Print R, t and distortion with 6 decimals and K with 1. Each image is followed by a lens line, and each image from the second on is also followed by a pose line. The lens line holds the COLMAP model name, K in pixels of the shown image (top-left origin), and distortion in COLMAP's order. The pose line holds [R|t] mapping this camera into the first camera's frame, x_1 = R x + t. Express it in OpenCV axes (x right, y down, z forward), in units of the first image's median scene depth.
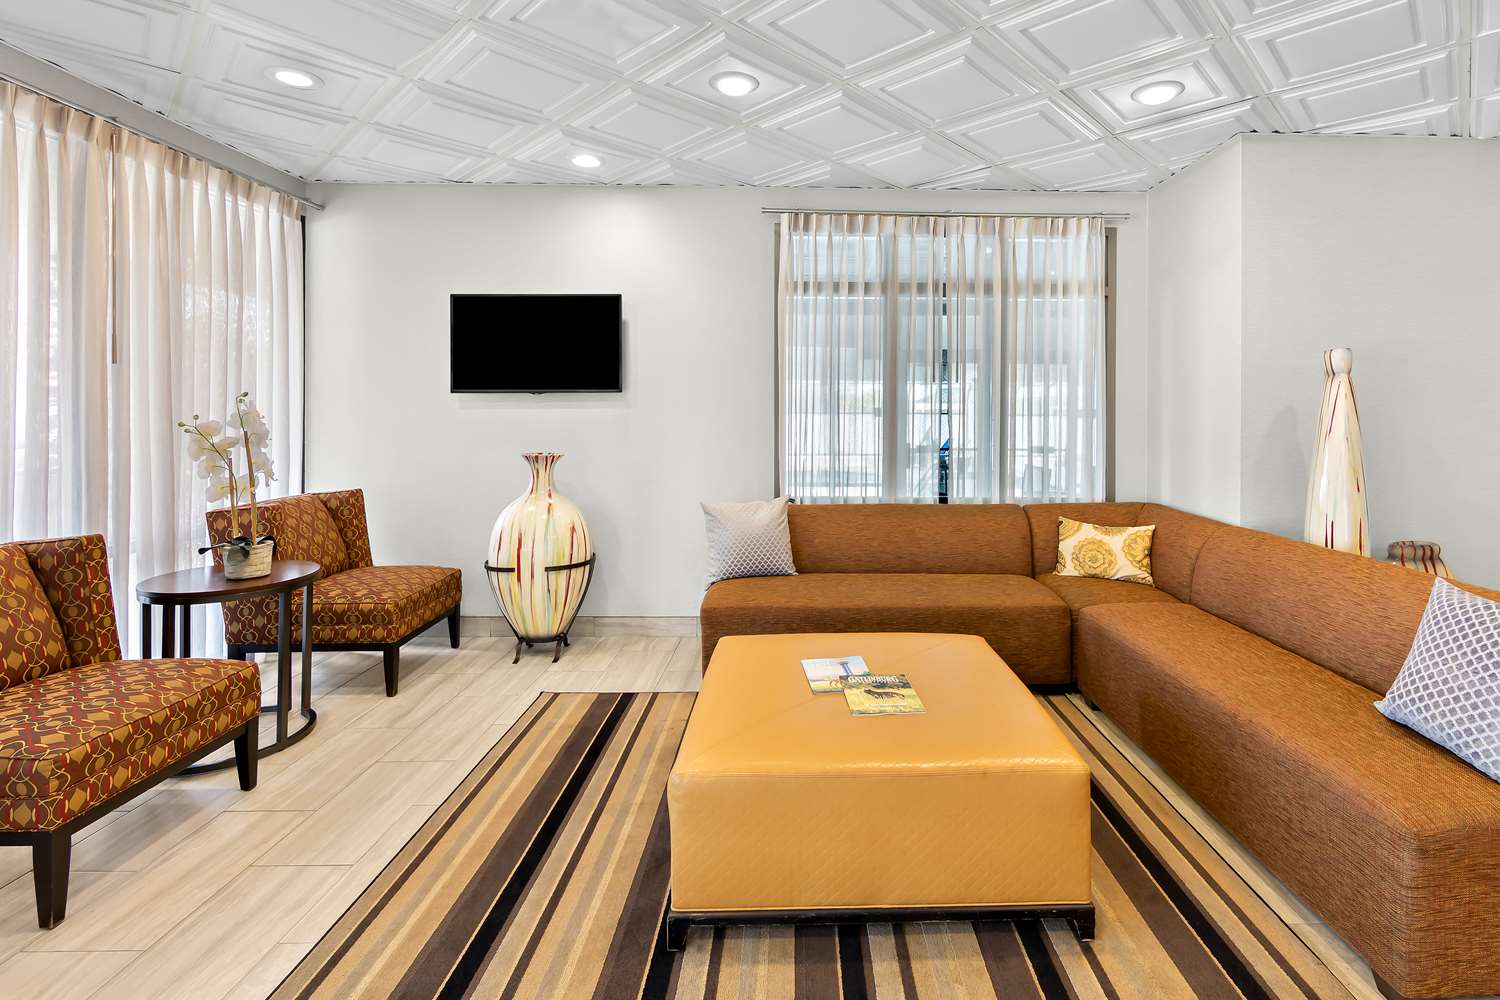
lens RADIAL K [[708.0, 0, 750.8], [0, 708.0, 410.6], [0, 0, 1]] dist [0.001096, 0.000248]
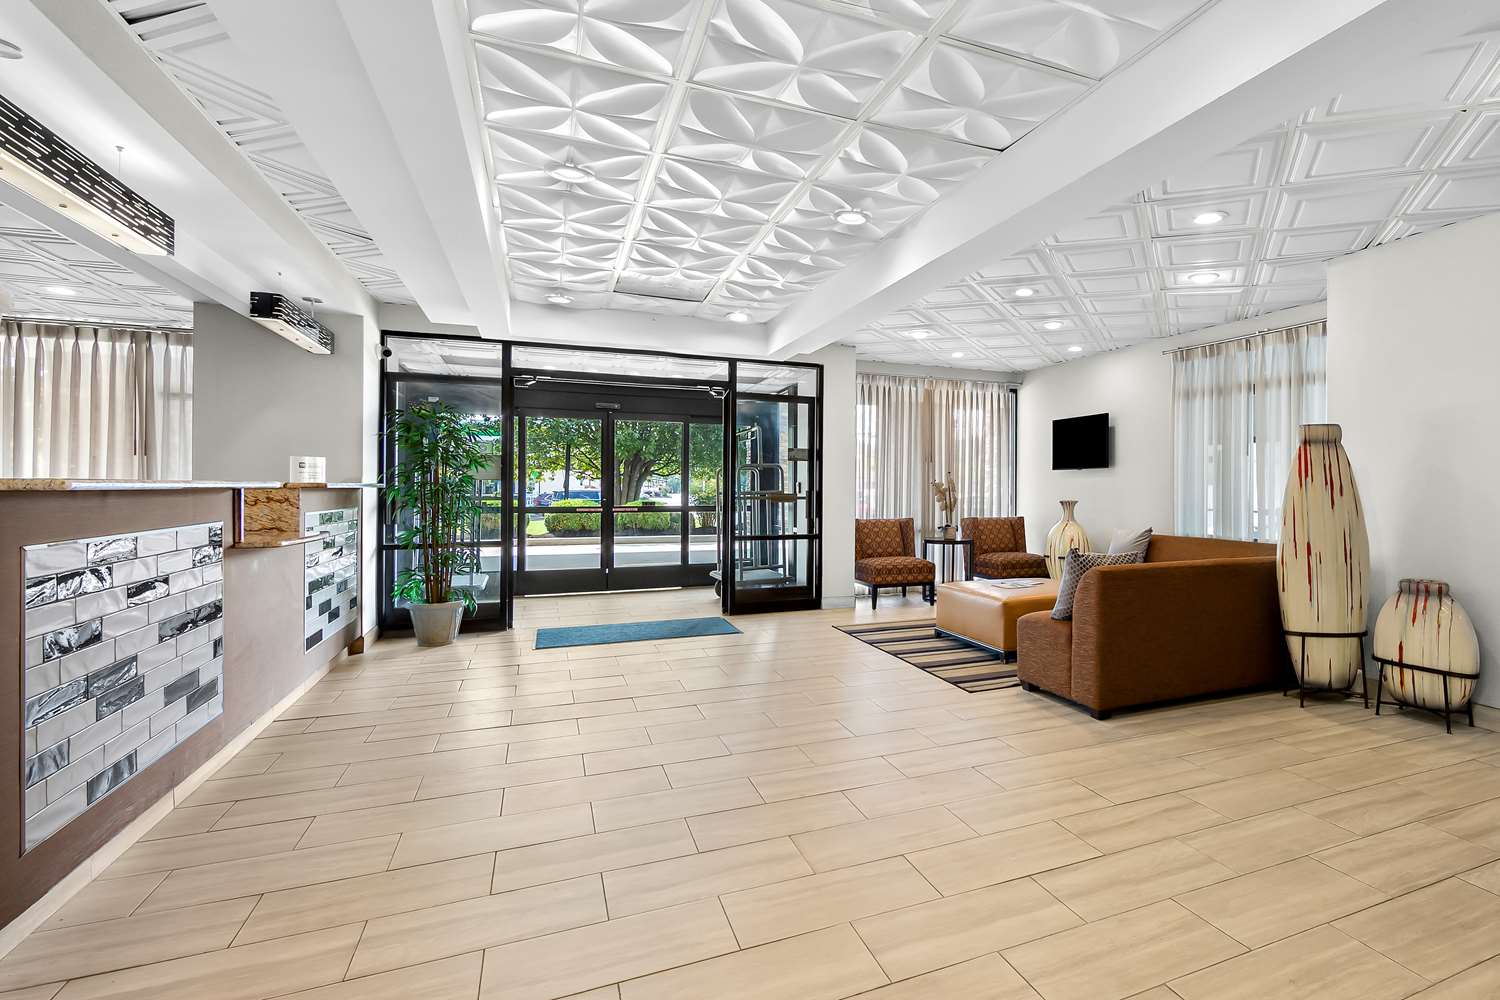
lens RADIAL K [[698.4, 0, 750.0], [0, 698.4, 500.0], [0, 0, 1]] dist [0.000762, 0.000048]
pose [[0.221332, 0.017628, -0.975039, 1.390535], [-0.009913, 0.999826, 0.015826, 0.038945], [0.975148, 0.006163, 0.221468, -0.276021]]
